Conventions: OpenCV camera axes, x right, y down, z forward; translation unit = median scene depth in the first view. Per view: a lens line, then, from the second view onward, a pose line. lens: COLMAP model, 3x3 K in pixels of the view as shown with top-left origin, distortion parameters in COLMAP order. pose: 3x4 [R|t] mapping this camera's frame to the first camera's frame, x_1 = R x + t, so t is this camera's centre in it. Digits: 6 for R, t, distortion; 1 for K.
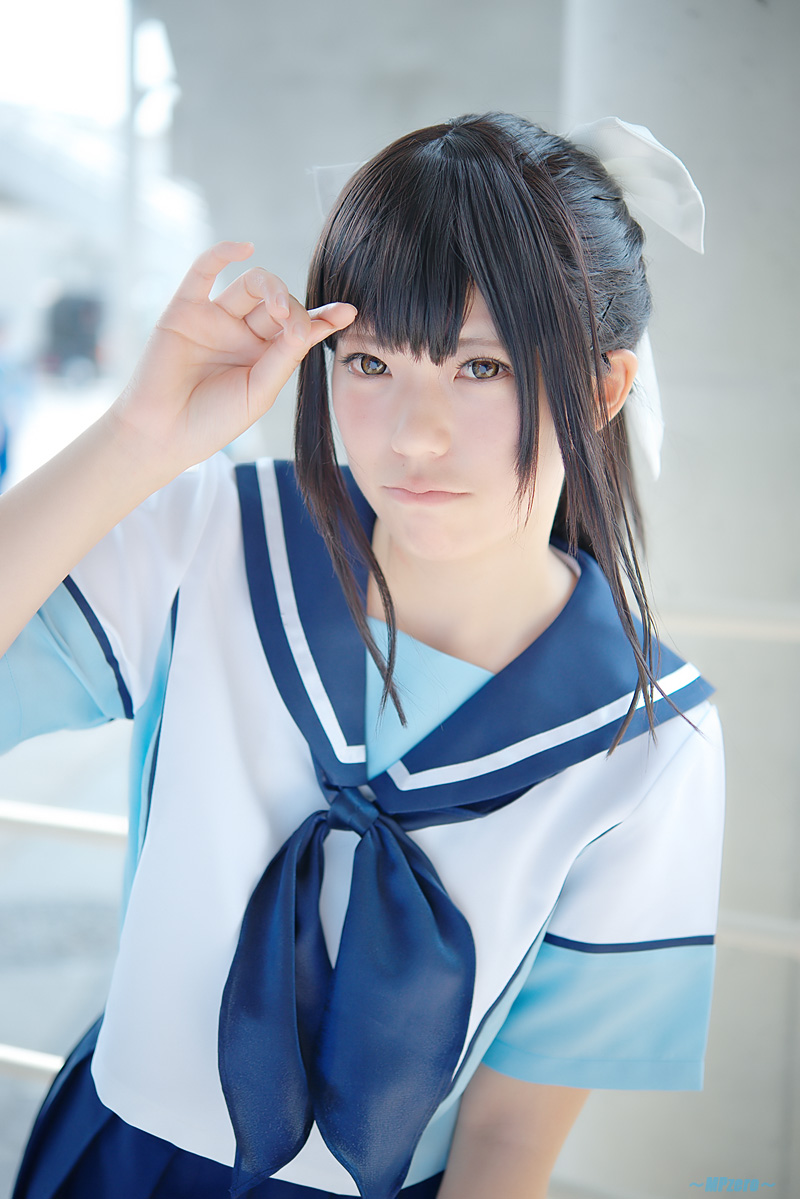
lens RADIAL K [[2010.7, 0, 400.0], [0, 2010.7, 599.5], [0, 0, 1]] dist [0.019604, 0.359848]
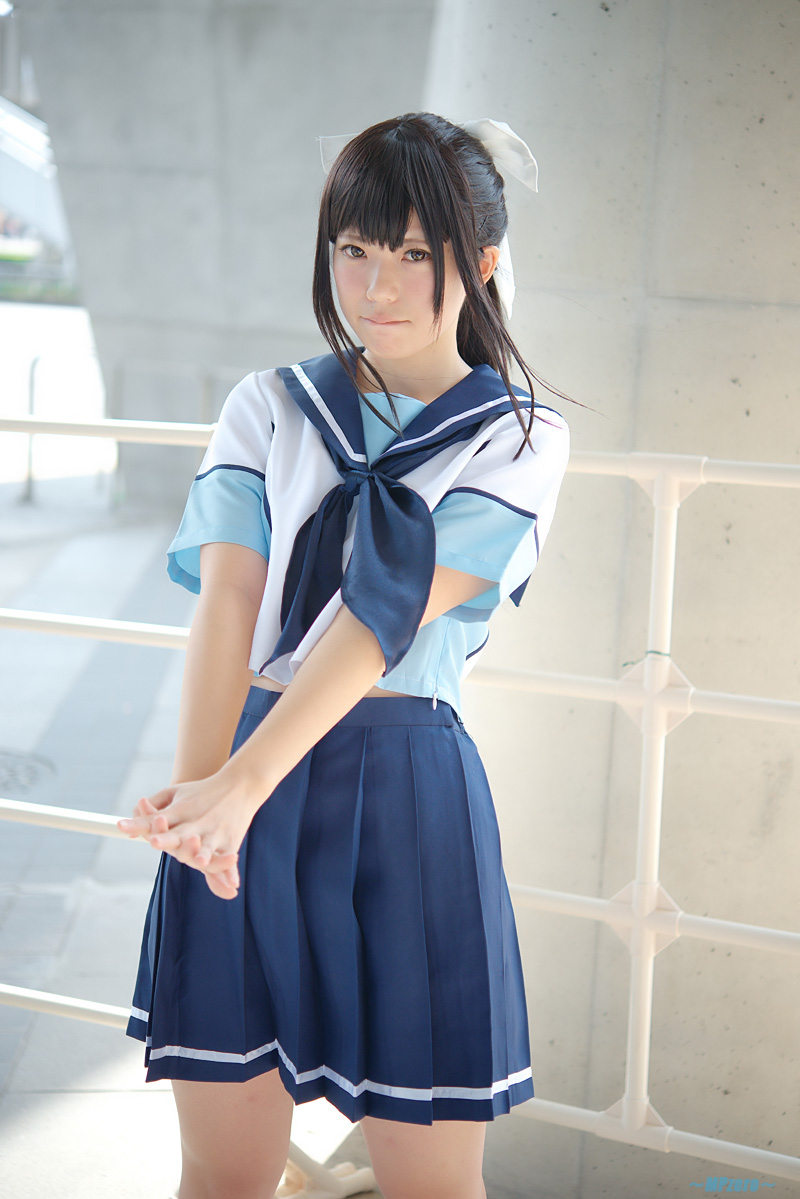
lens RADIAL K [[2010.7, 0, 400.0], [0, 2010.7, 599.5], [0, 0, 1]] dist [0.019604, 0.359848]
pose [[0.998121, 0.009867, 0.060470, -0.082968], [-0.013717, 0.997882, 0.063581, 0.084919], [-0.059714, -0.064291, 0.996143, -0.869668]]
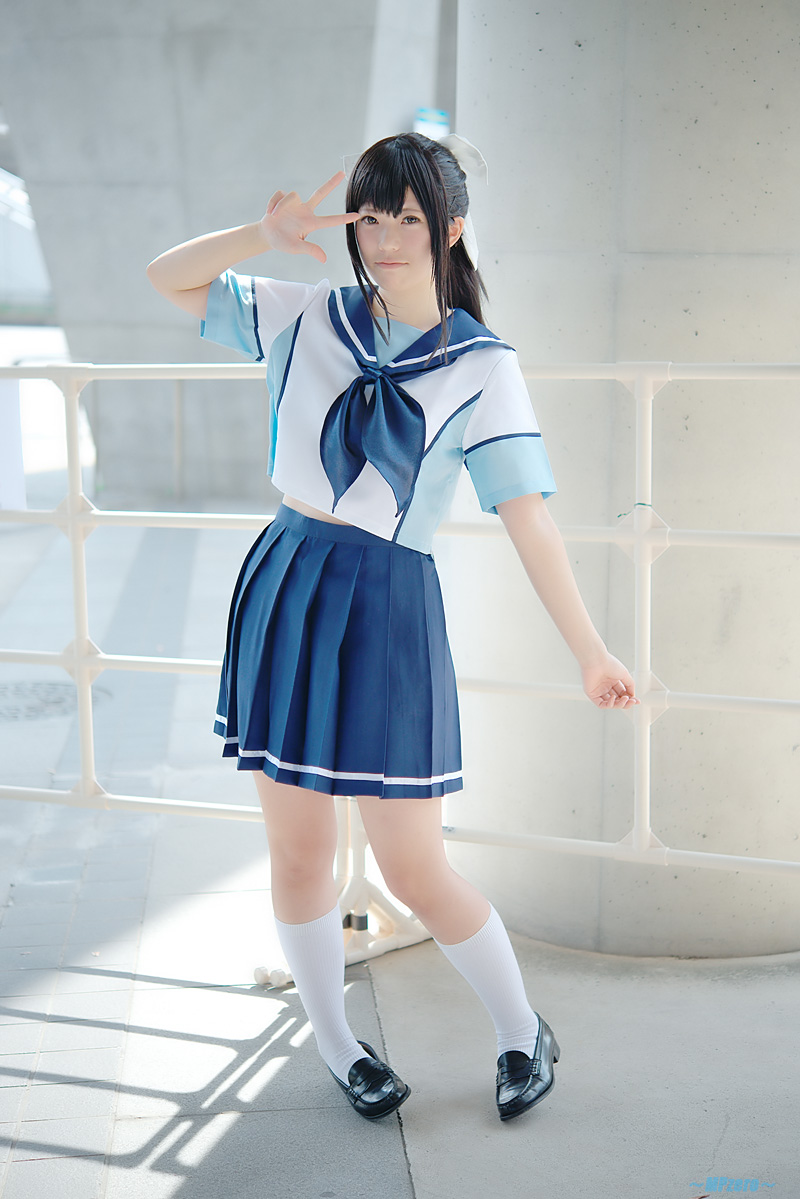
lens RADIAL K [[2010.7, 0, 400.0], [0, 2010.7, 599.5], [0, 0, 1]] dist [0.019604, 0.359848]
pose [[0.994368, -0.041288, 0.097611, -0.192650], [0.035317, 0.997443, 0.062134, 0.141394], [-0.099927, -0.058337, 0.993283, -1.229841]]
